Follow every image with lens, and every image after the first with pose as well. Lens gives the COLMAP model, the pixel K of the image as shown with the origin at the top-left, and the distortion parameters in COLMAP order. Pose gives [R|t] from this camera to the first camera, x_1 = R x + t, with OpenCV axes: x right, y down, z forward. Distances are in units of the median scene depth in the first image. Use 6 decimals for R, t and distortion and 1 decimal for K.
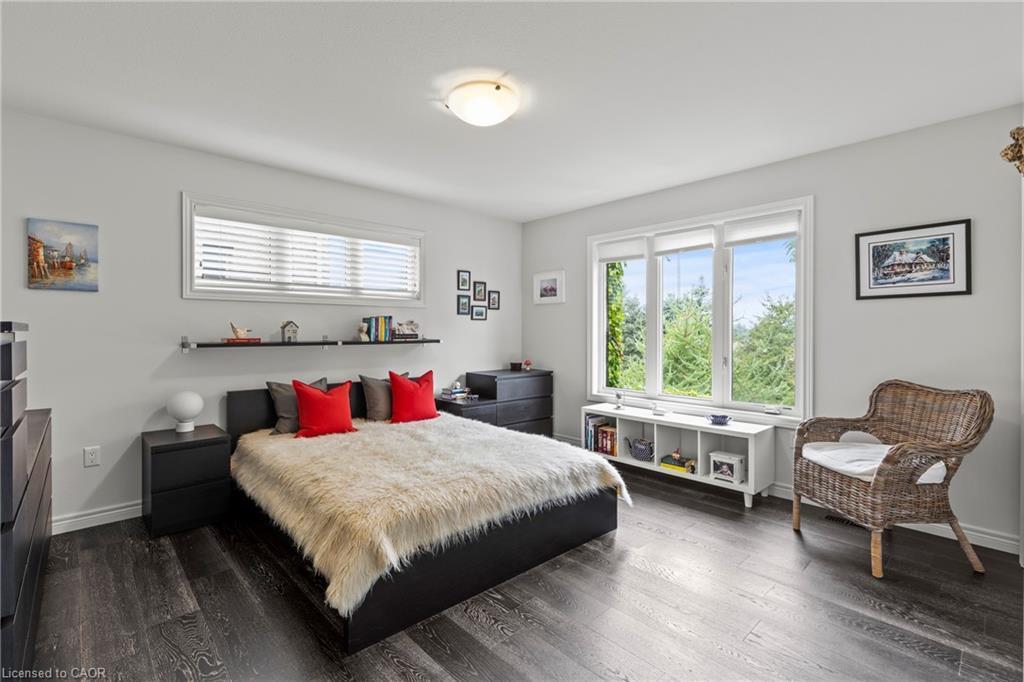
lens RADIAL K [[459.3, 0, 510.1], [0, 459.3, 333.5], [0, 0, 1]] dist [-0.000621, -0.000637]
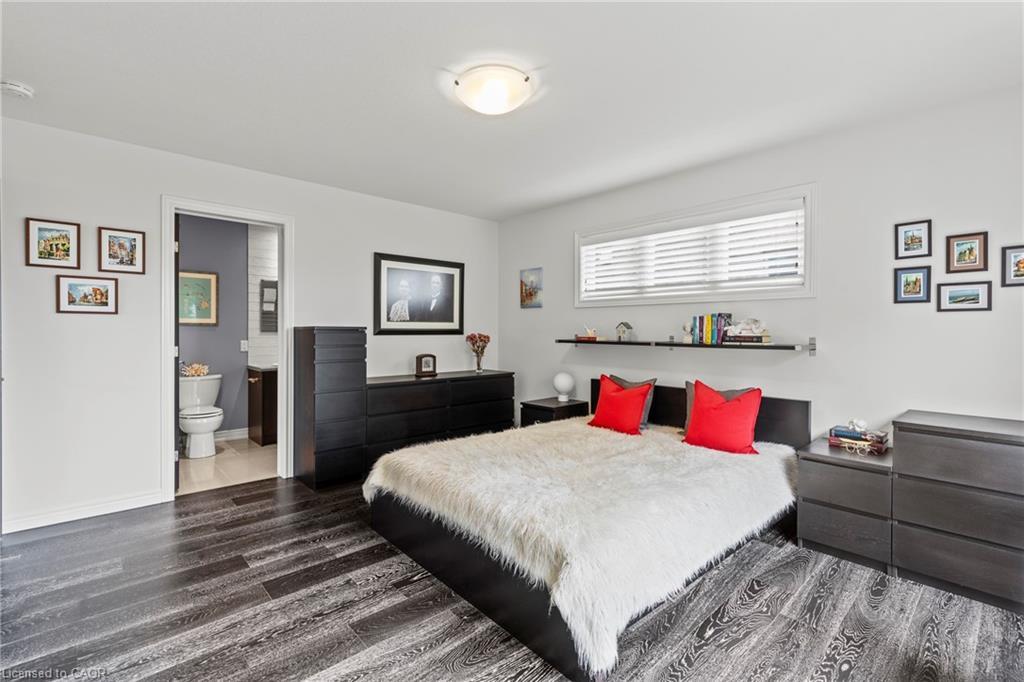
lens RADIAL K [[459.3, 0, 509.9], [0, 459.3, 335.8], [0, 0, 1]] dist [-0.000621, -0.000637]
pose [[-0.011450, 0.012129, -0.999861, 0.552683], [-0.009444, 0.999881, 0.012238, -0.005055], [0.999890, 0.009583, -0.011335, 0.651158]]
